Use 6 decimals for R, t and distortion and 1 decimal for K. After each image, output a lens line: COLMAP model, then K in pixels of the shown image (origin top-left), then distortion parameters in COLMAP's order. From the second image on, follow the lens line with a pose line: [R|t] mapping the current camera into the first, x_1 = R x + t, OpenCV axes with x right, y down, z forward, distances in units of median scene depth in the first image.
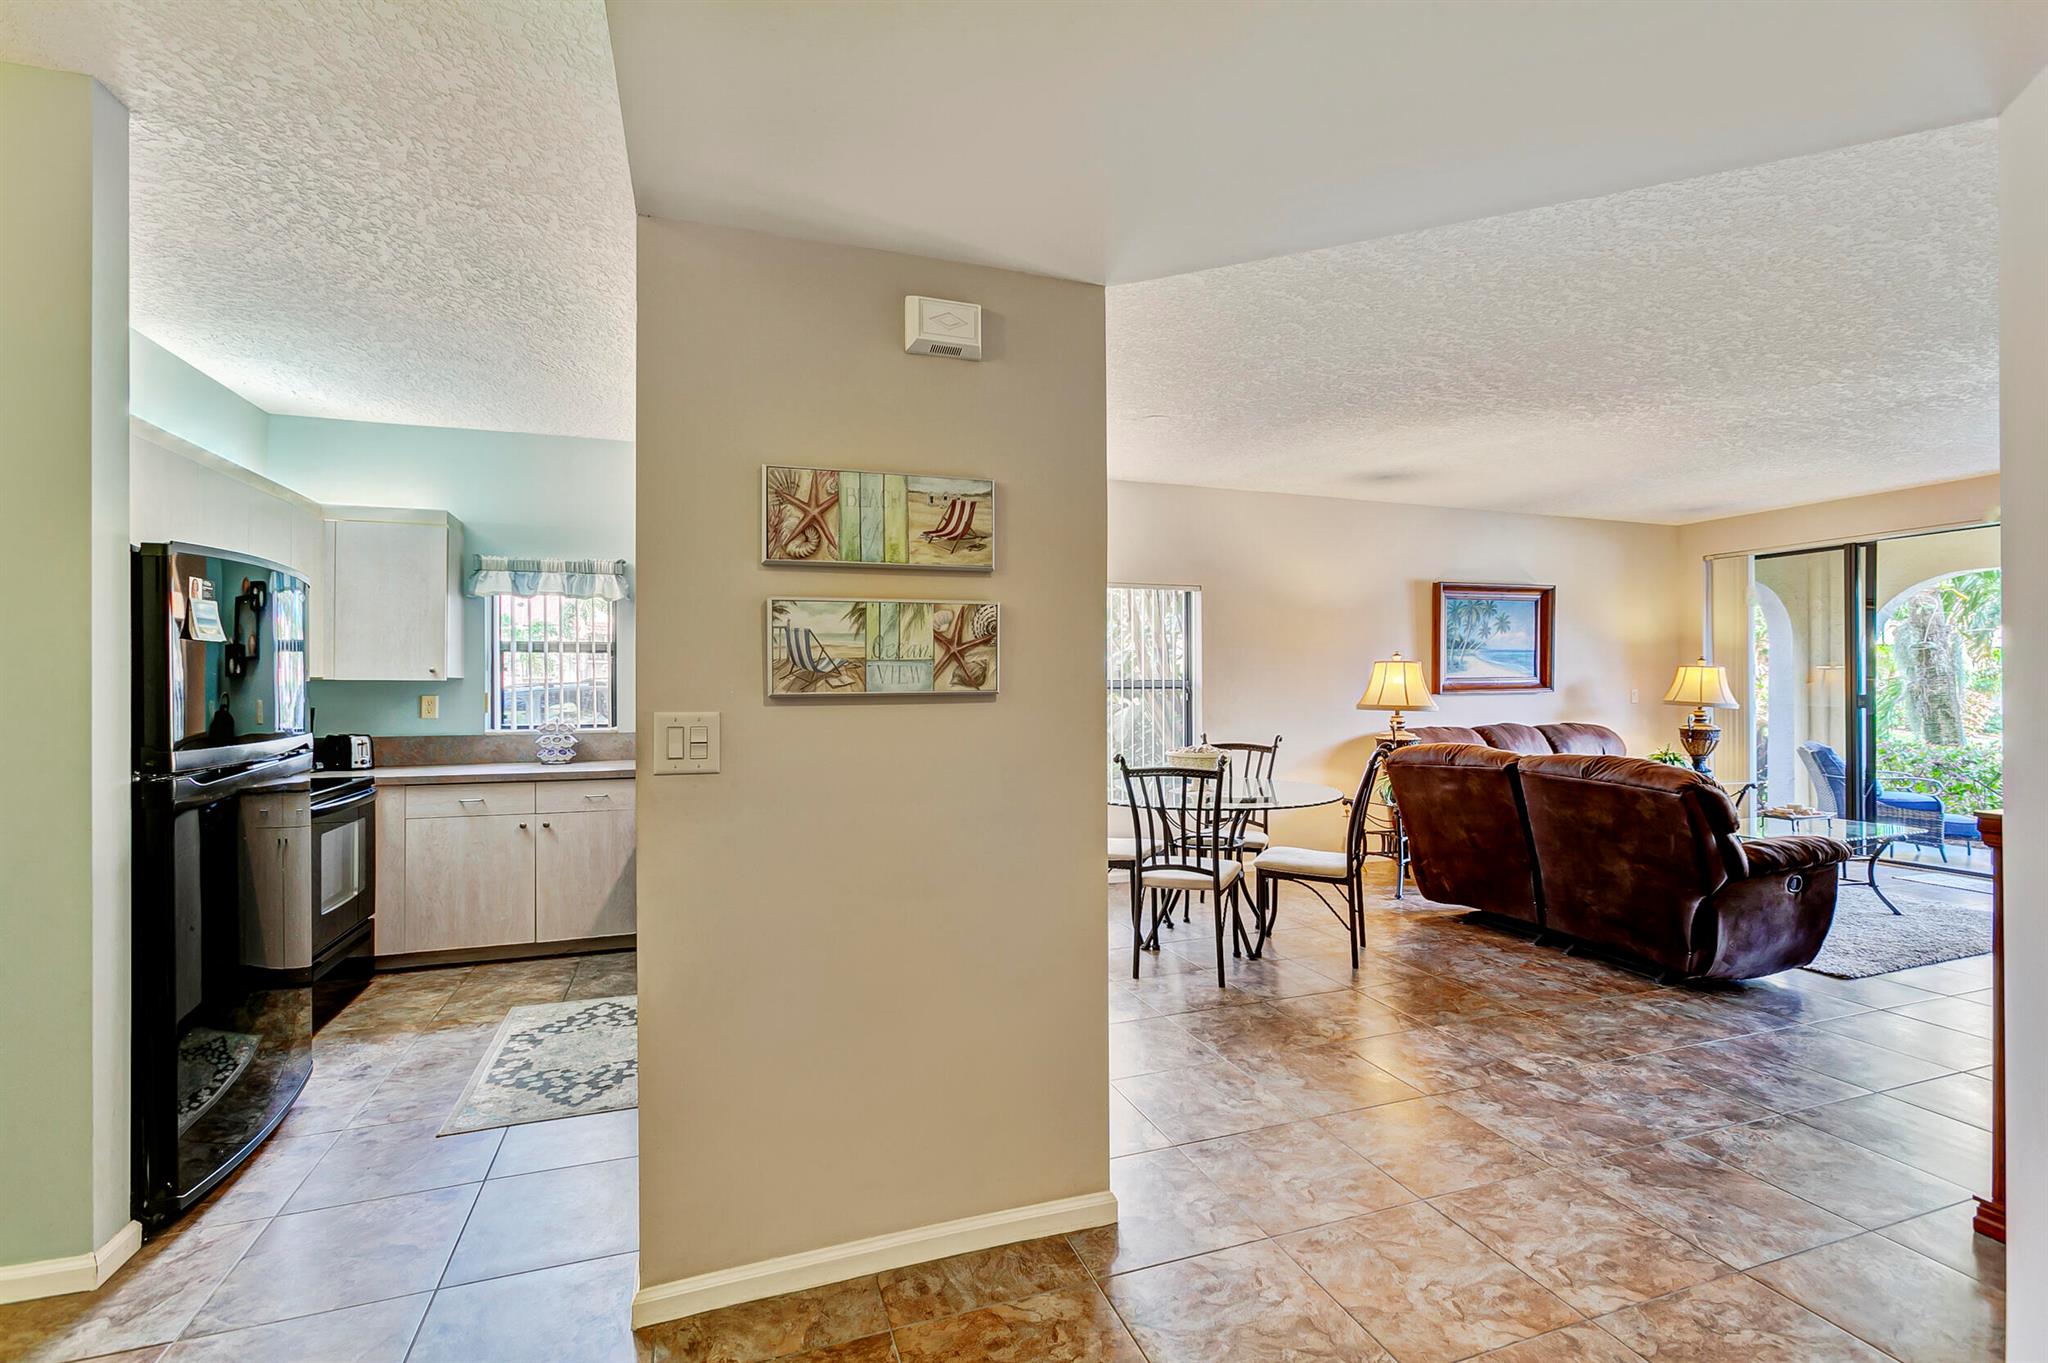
lens RADIAL K [[898.4, 0, 1021.0], [0, 898.4, 684.5], [0, 0, 1]] dist [0.002664, 0.000883]
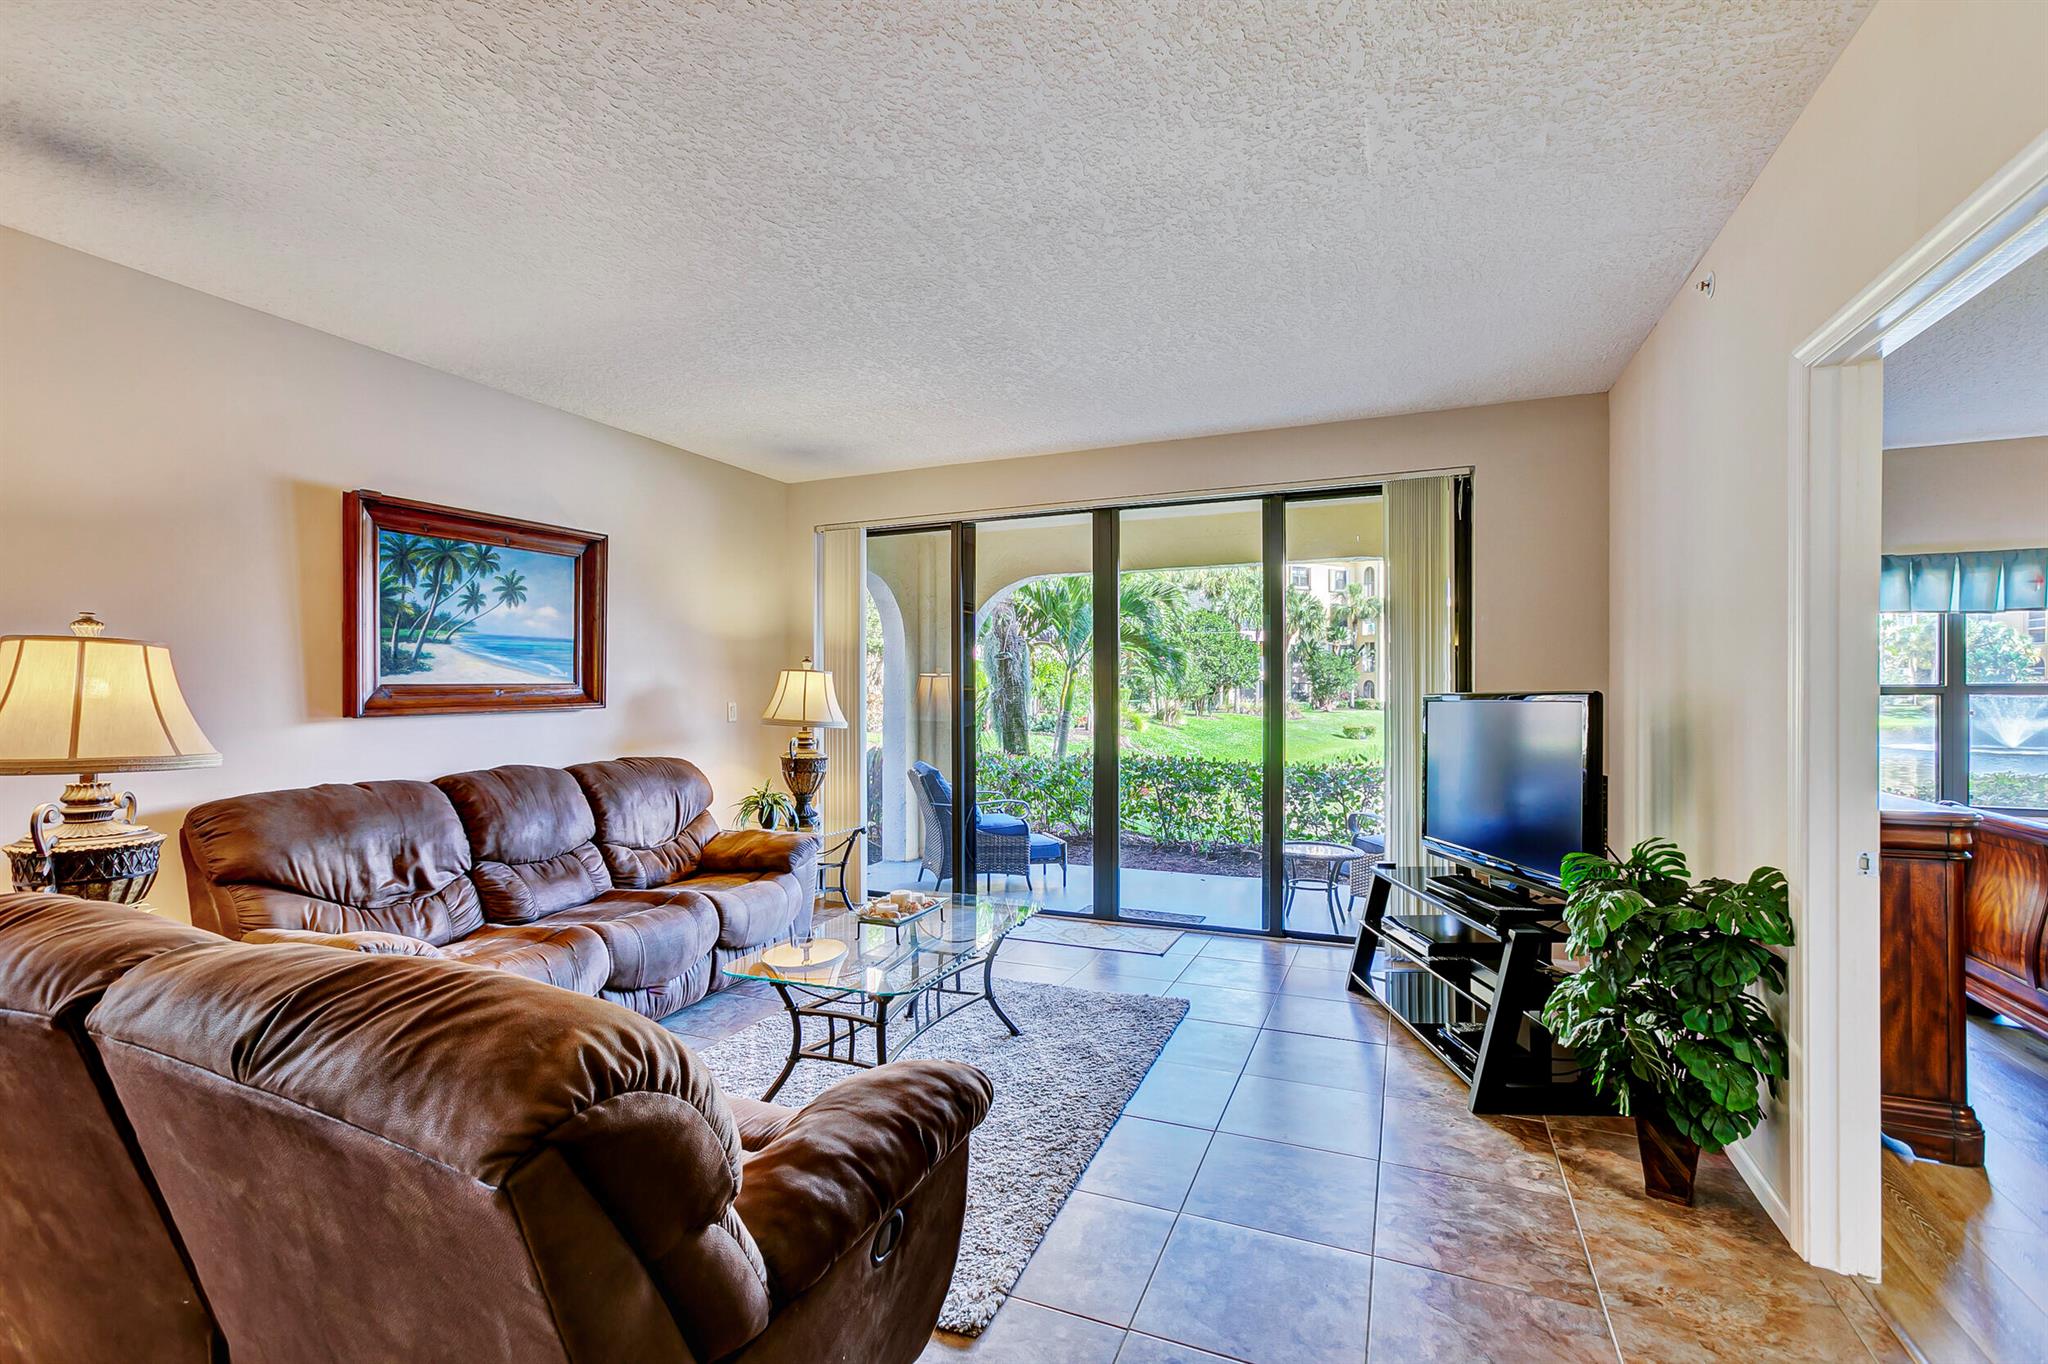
lens RADIAL K [[927.8, 0, 1009.4], [0, 927.8, 697.6], [0, 0, 1]] dist [0.007405, 0.001266]
pose [[0.684987, -0.004813, 0.728540, 0.484452], [0.001486, 0.999985, 0.005209, -0.003498], [-0.728554, -0.002486, 0.684984, 0.552582]]
